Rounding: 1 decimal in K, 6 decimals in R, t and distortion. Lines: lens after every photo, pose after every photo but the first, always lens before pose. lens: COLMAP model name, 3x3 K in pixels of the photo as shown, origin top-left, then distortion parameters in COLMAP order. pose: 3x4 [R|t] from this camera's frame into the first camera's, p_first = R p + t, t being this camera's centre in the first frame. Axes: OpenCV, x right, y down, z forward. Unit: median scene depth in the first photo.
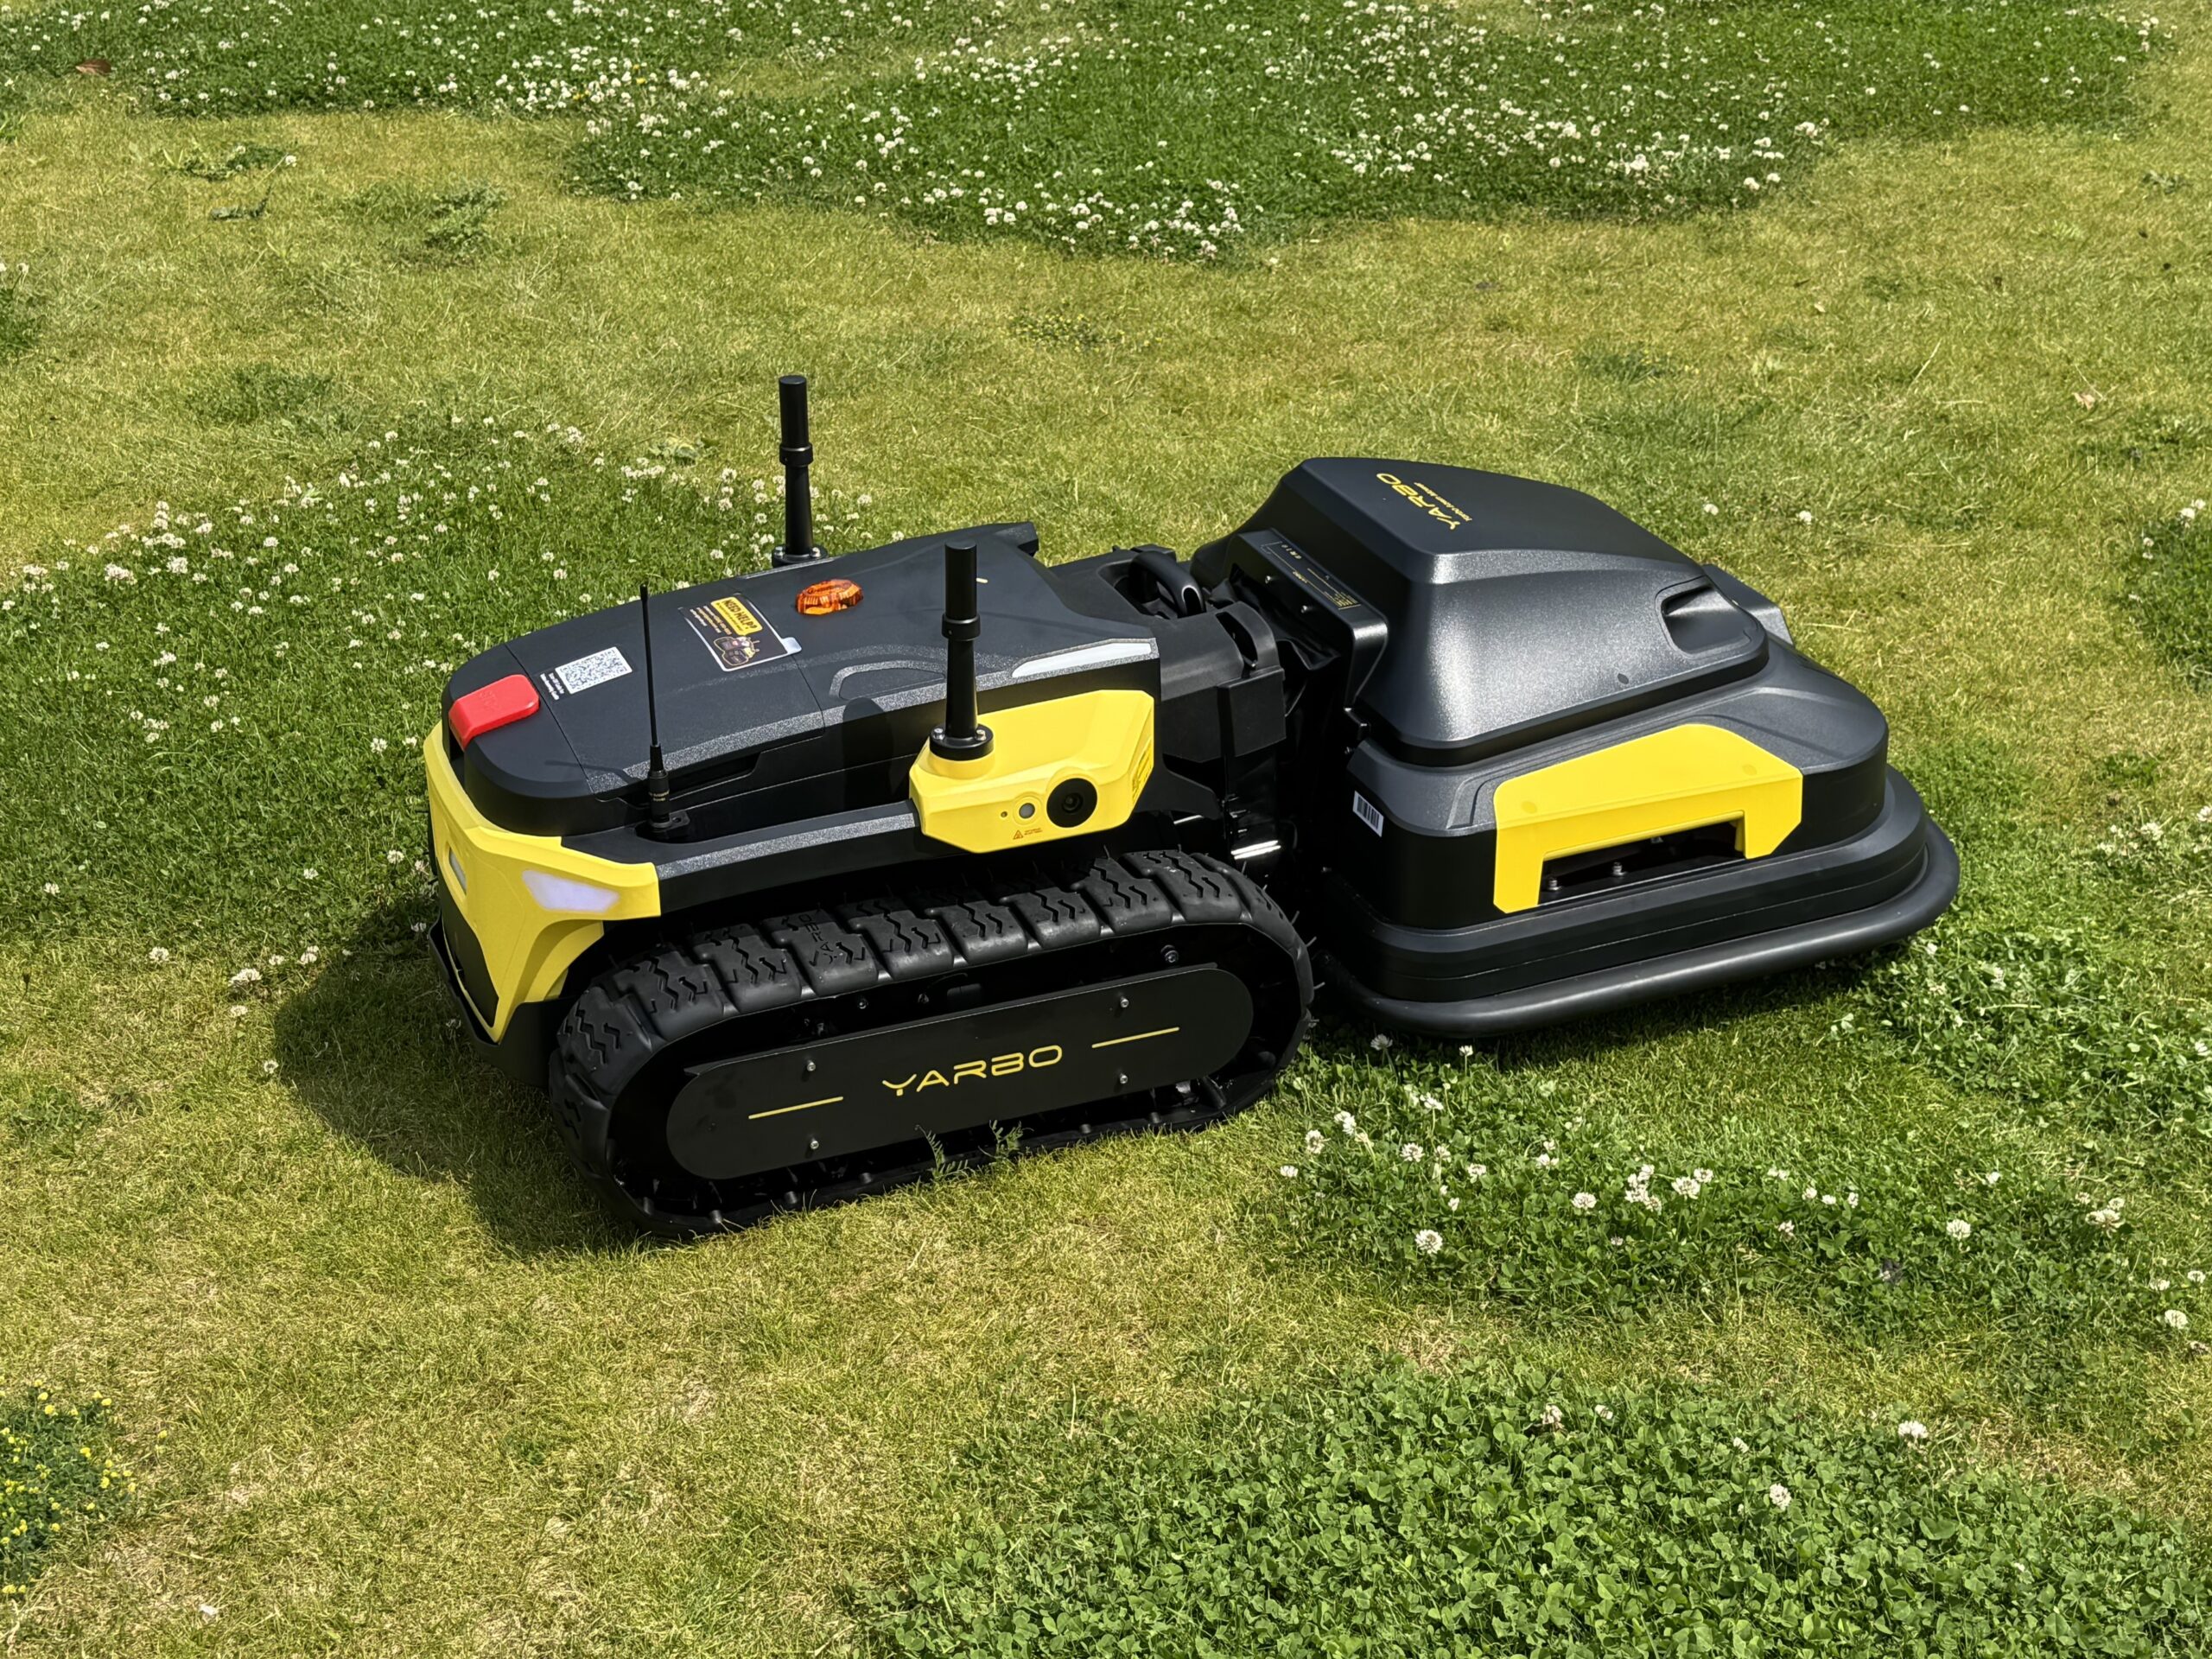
lens RADIAL K [[3243.3, 0, 1106.0], [0, 3243.3, 829.5], [0, 0, 1]] dist [0.259323, -0.037335]
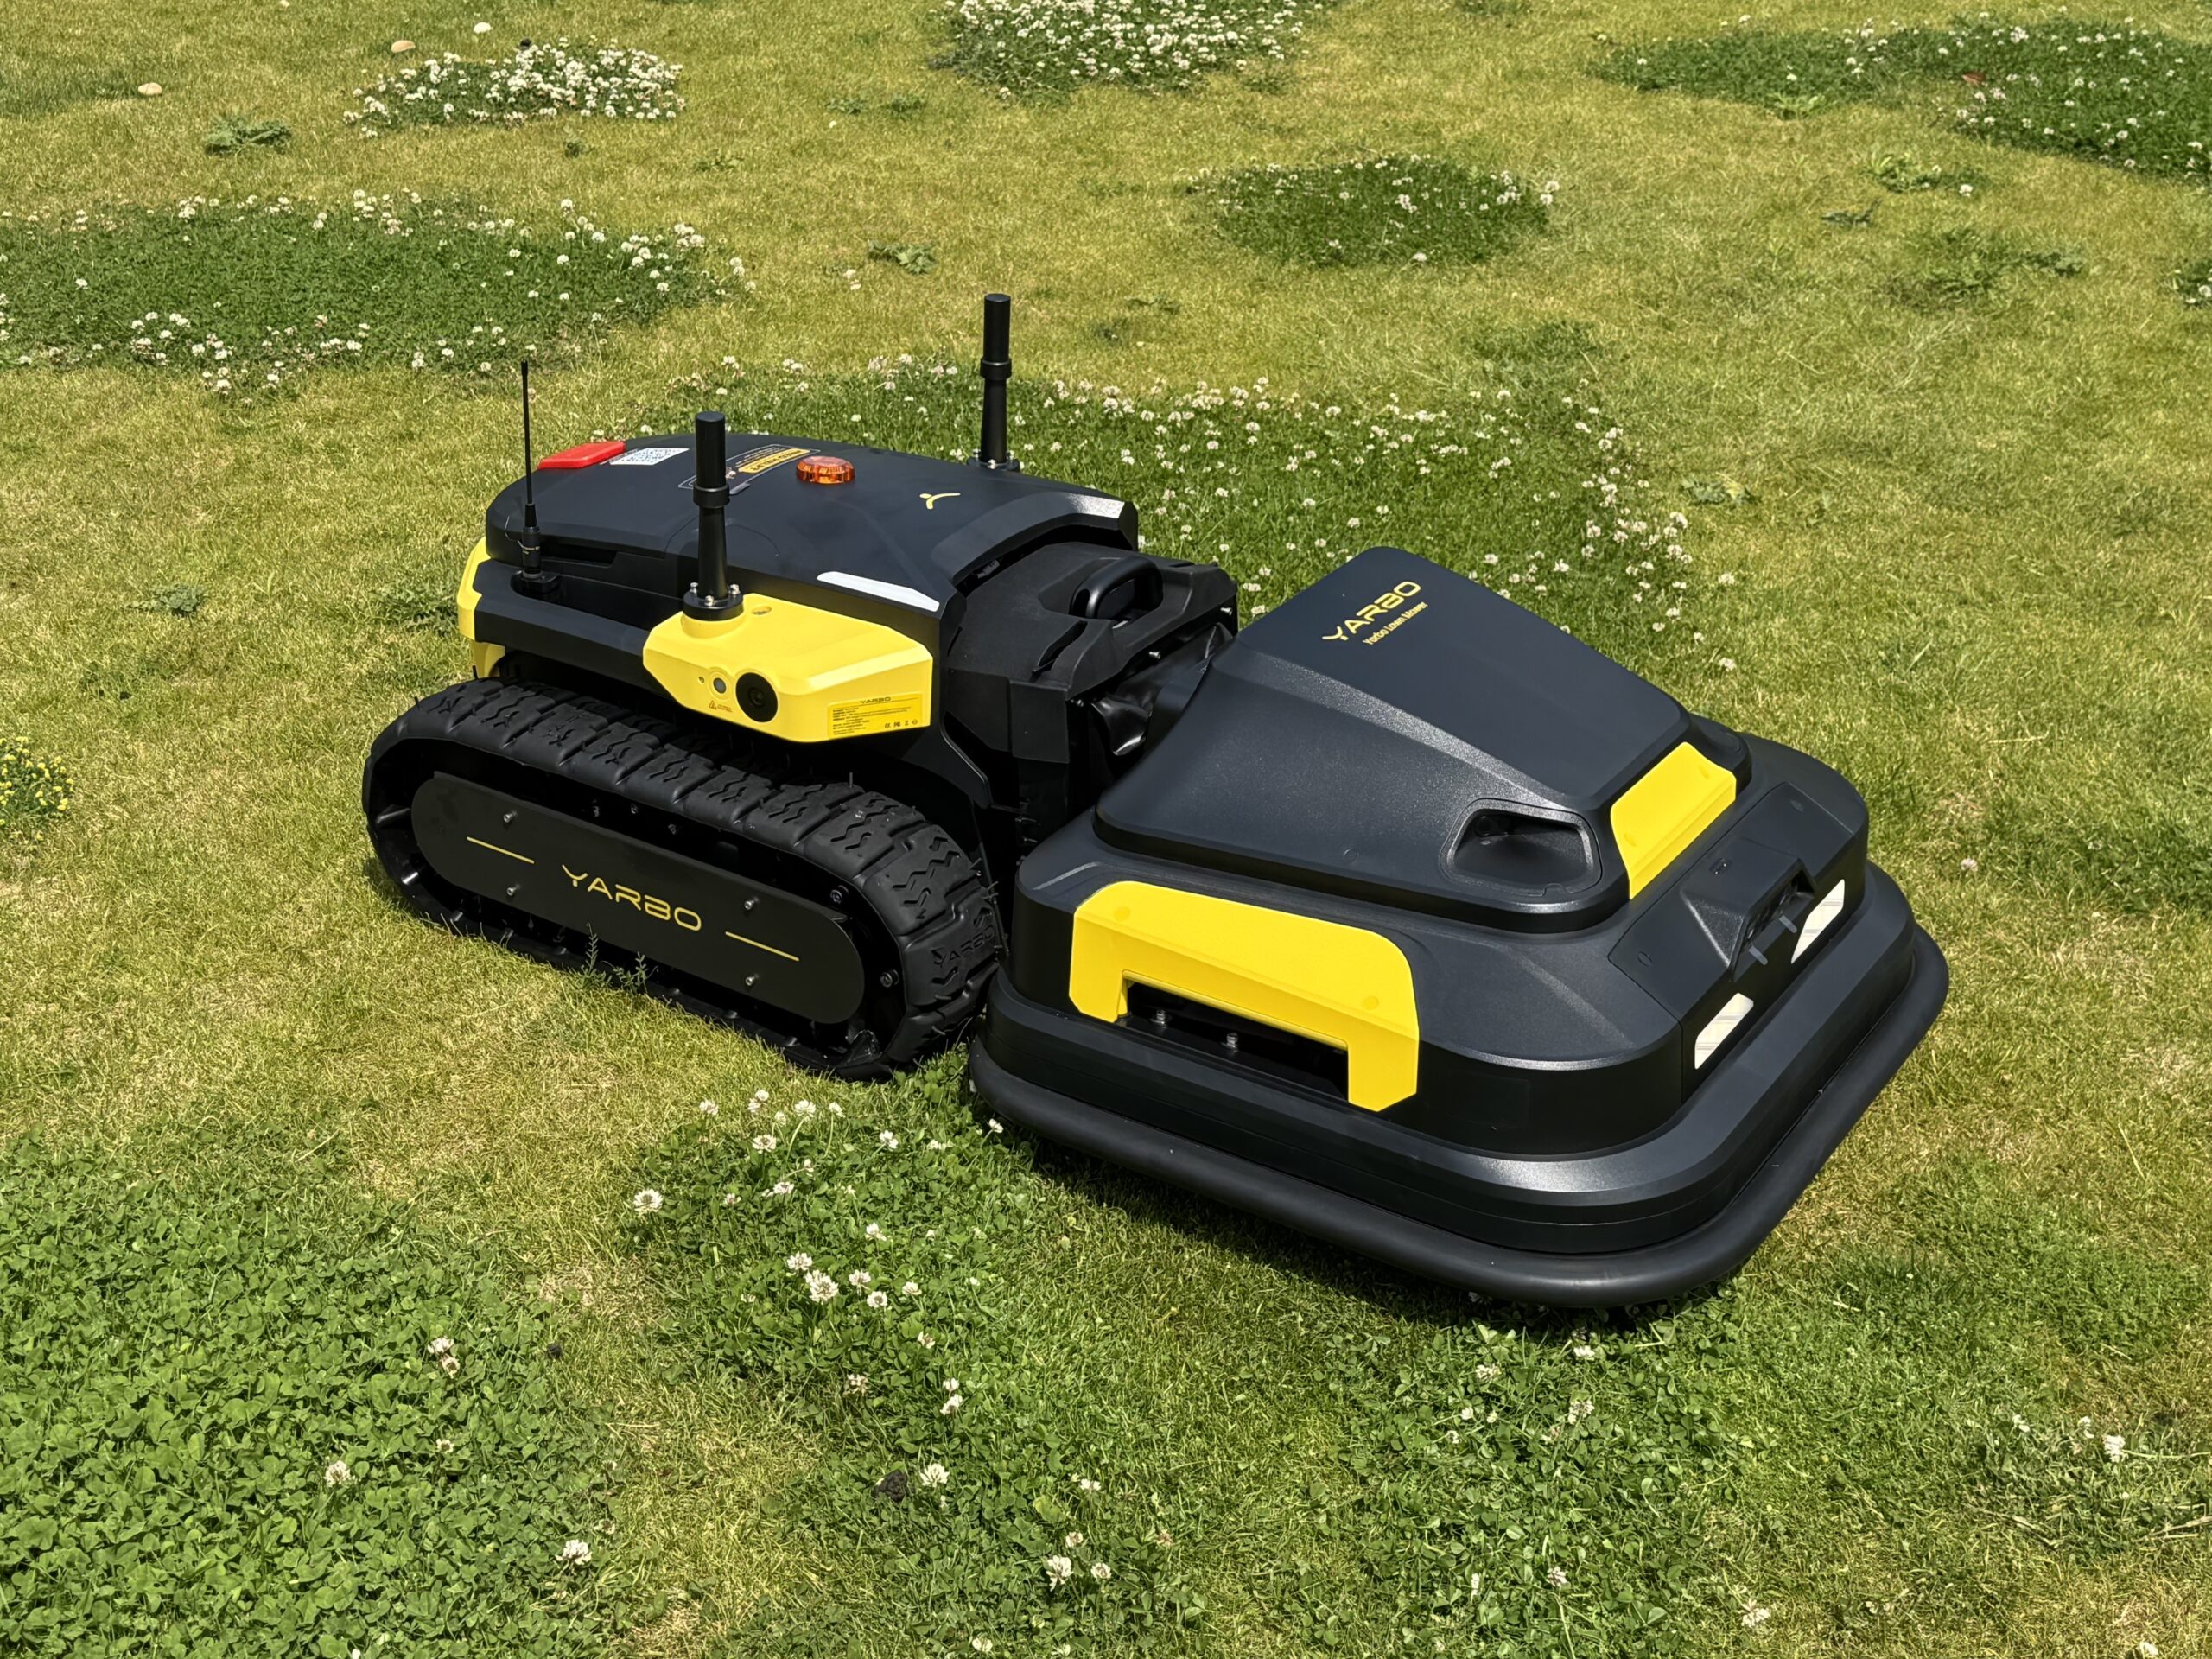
lens RADIAL K [[3243.3, 0, 1106.0], [0, 3243.3, 829.5], [0, 0, 1]] dist [0.259323, -0.037335]
pose [[0.557675, 0.384585, -0.735590, 0.797946], [-0.400282, 0.900941, 0.167567, -0.181214], [0.727167, 0.200995, 0.656375, 0.398960]]
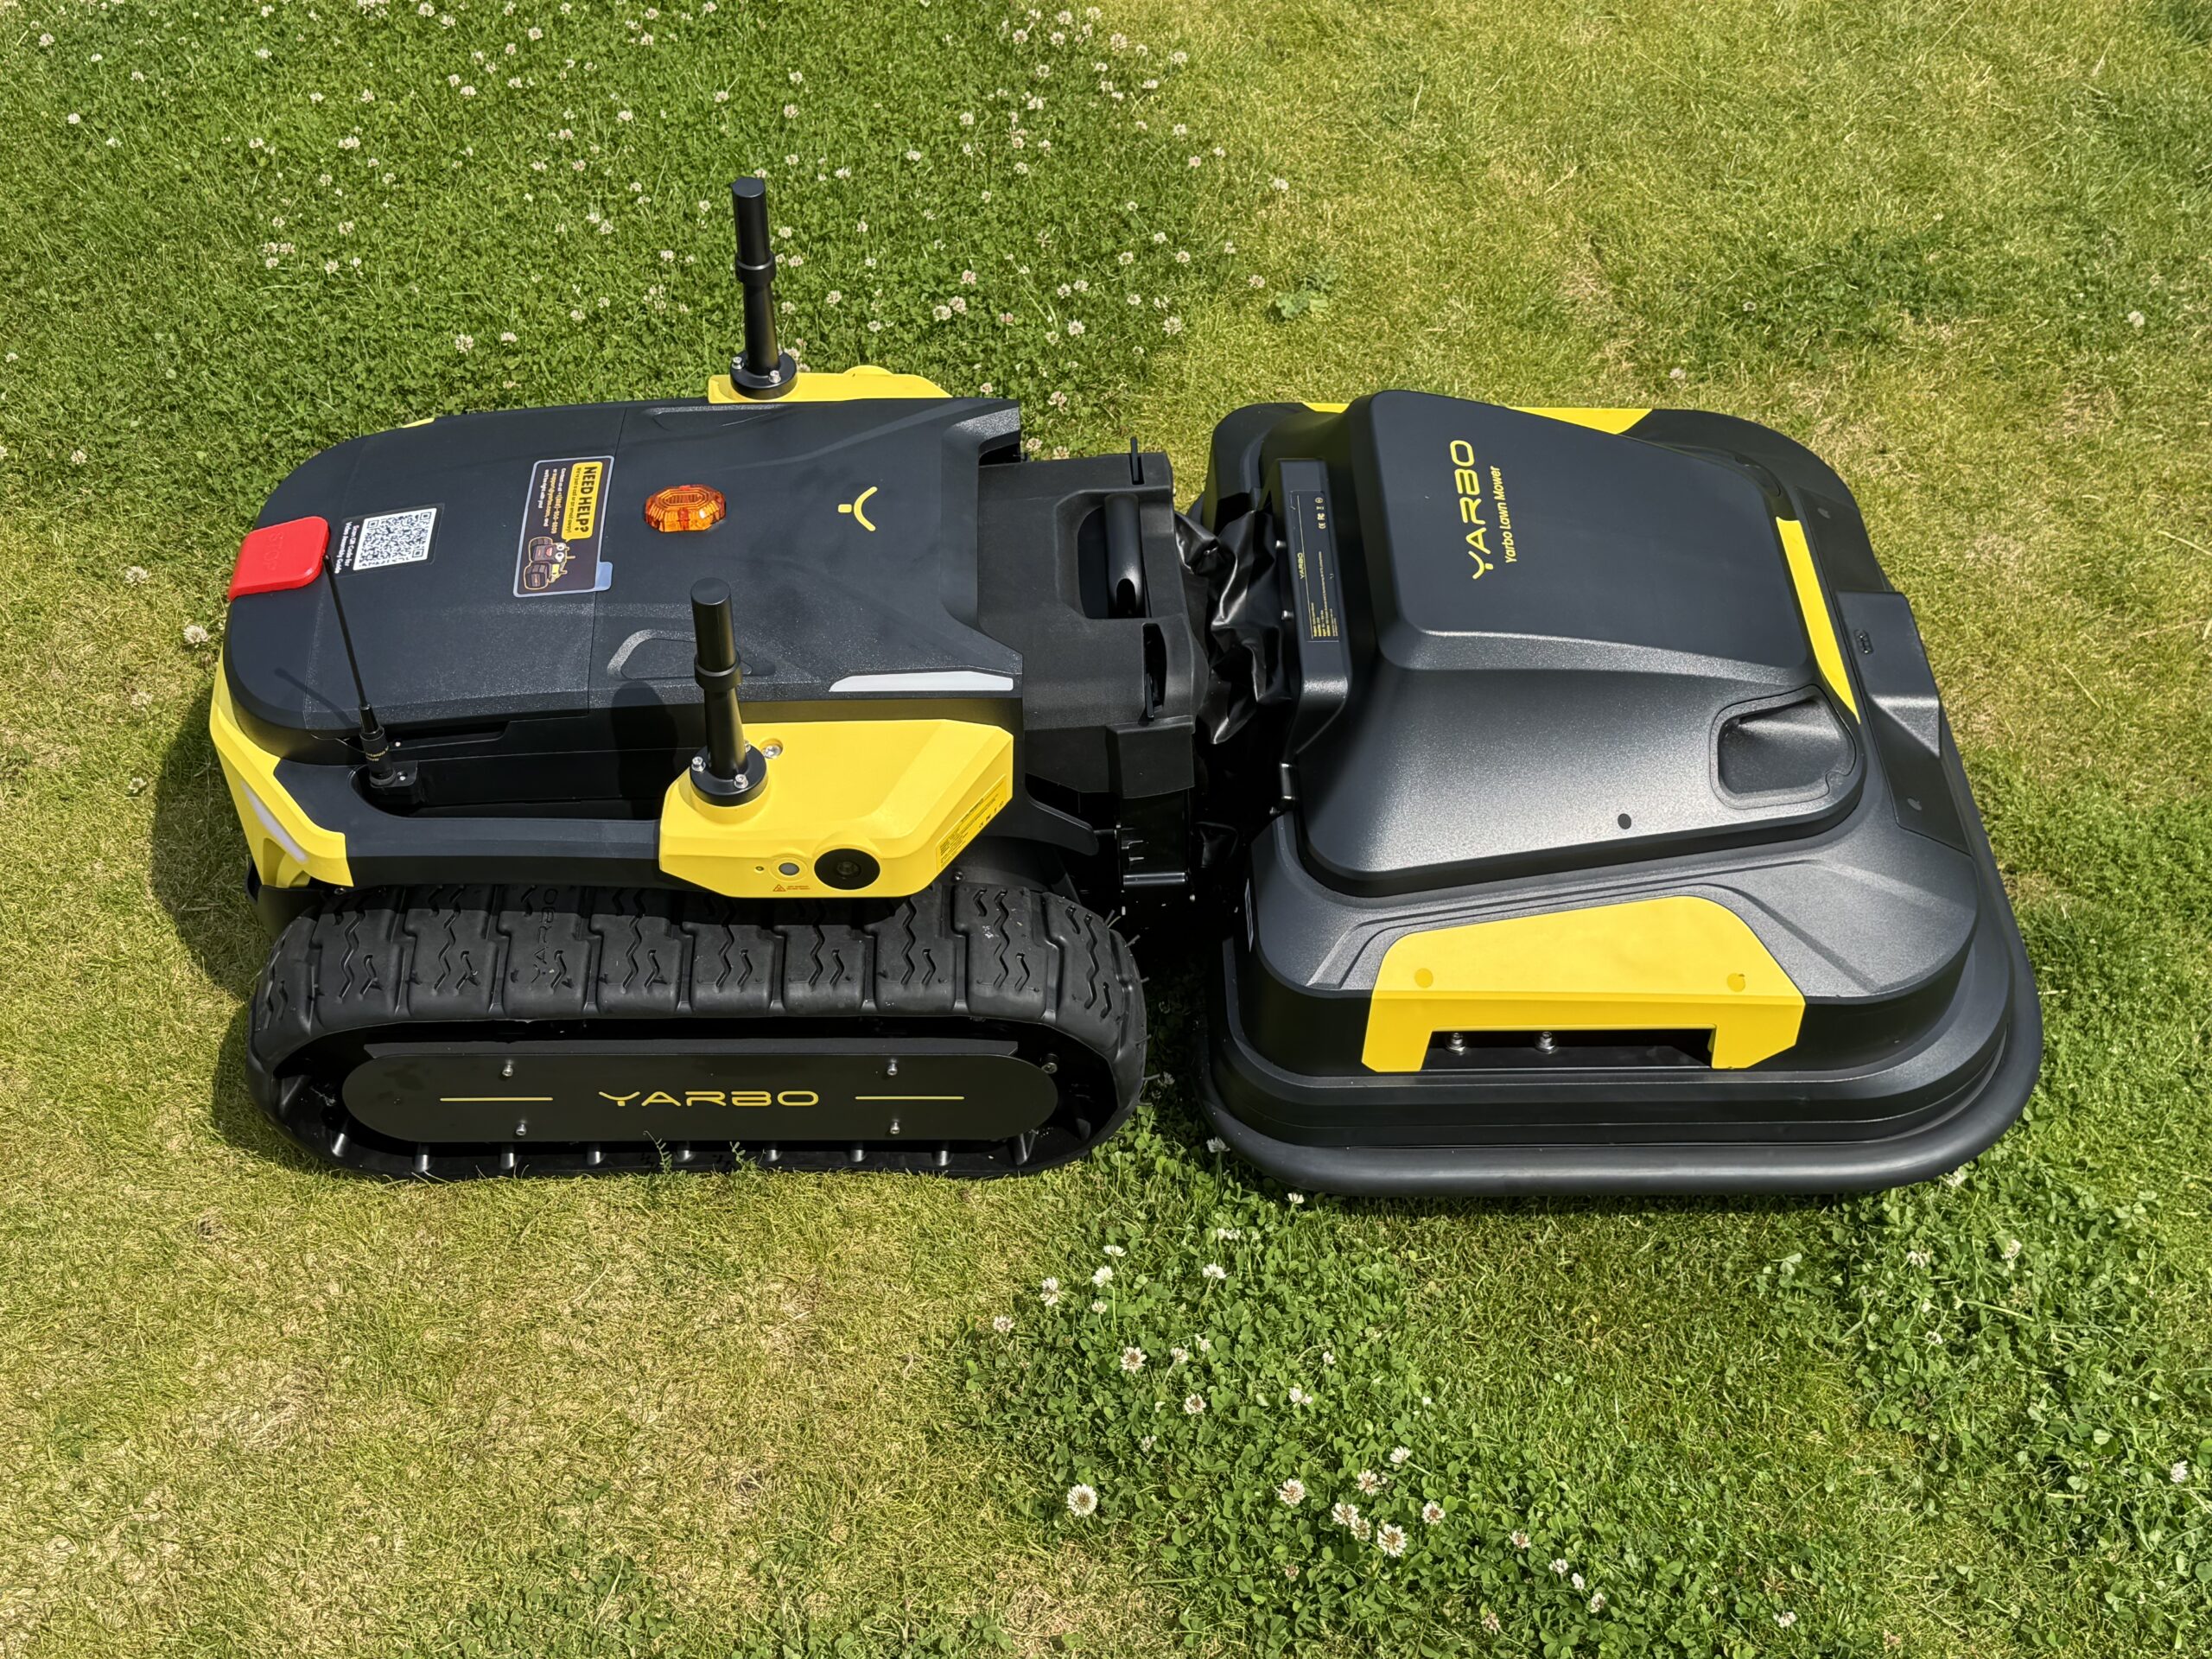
lens RADIAL K [[2765.7, 0, 1106.0], [0, 2765.7, 829.5], [0, 0, 1]] dist [0.275543, -0.528670]
pose [[0.931050, 0.291181, -0.219908, 0.200417], [-0.189590, 0.900964, 0.390282, -0.301164], [0.311772, -0.321680, 0.894047, 0.366890]]
